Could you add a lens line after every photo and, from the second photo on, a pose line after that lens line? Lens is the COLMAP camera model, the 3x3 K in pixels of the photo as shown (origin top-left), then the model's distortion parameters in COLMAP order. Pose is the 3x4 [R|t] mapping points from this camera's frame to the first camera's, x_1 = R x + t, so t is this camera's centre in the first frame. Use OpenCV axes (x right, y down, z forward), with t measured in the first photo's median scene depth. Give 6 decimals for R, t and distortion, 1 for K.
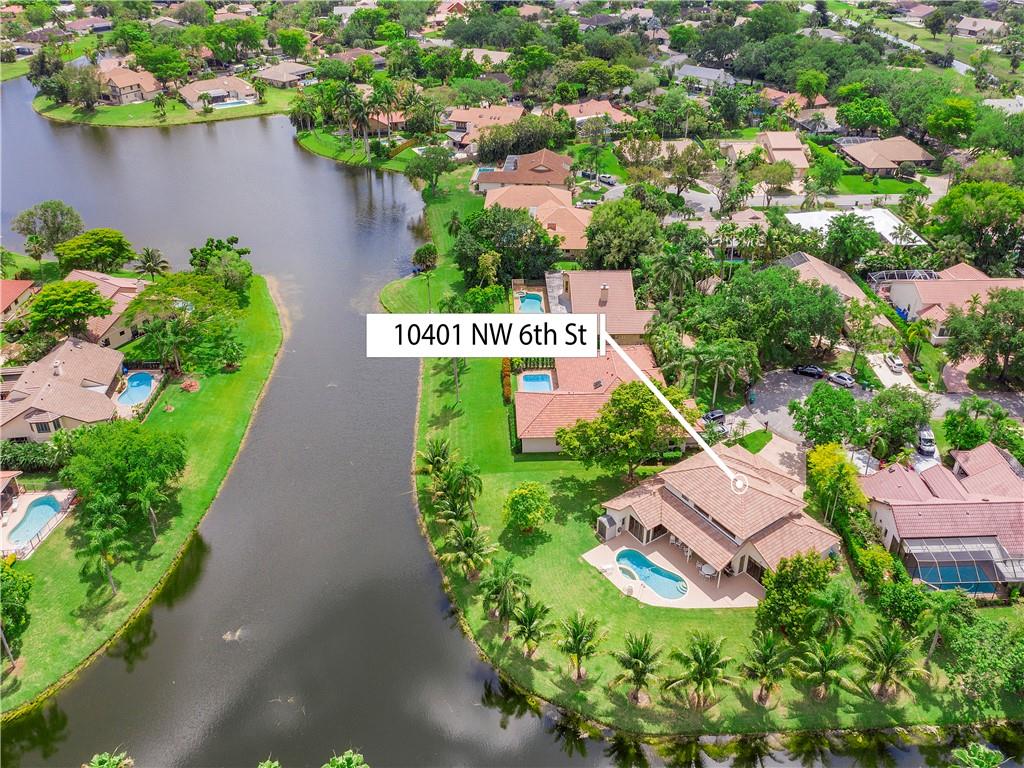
lens RADIAL K [[840.6, 0, 509.3], [0, 840.6, 271.3], [0, 0, 1]] dist [-0.014377, 0.005440]
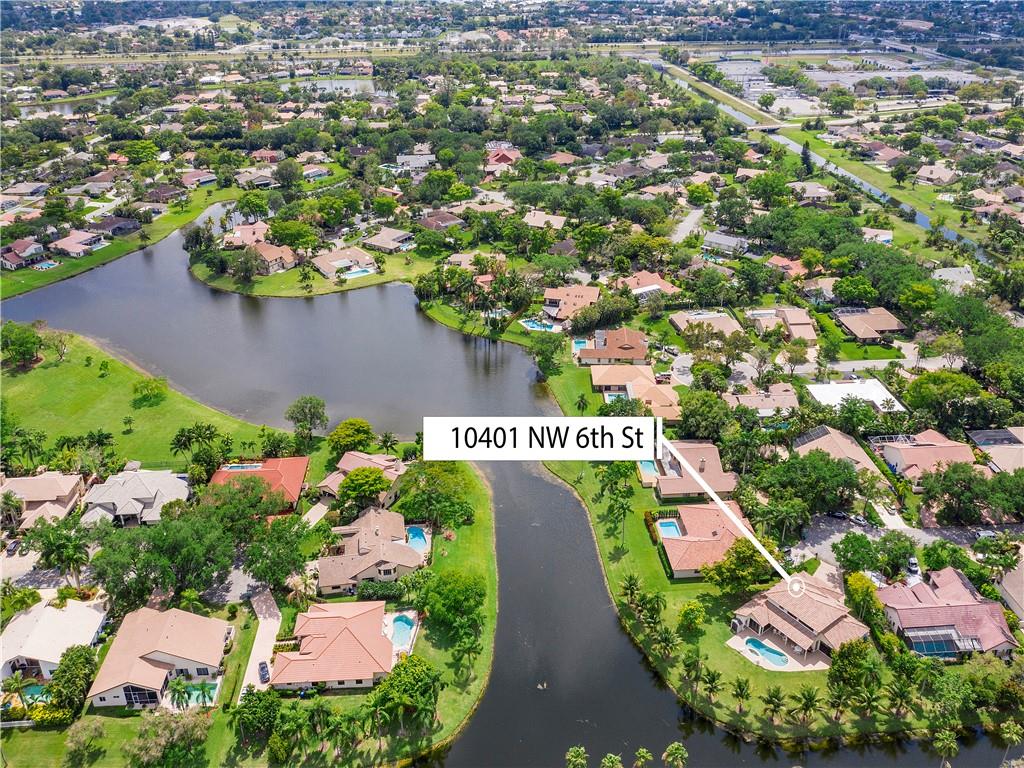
lens RADIAL K [[819.1, 0, 511.6], [0, 819.1, 293.5], [0, 0, 1]] dist [-0.013169, 0.005216]
pose [[0.999518, -0.020755, 0.023079, -0.335800], [0.021774, 0.998757, -0.044846, -0.285416], [-0.022120, 0.045327, 0.998727, -0.645658]]
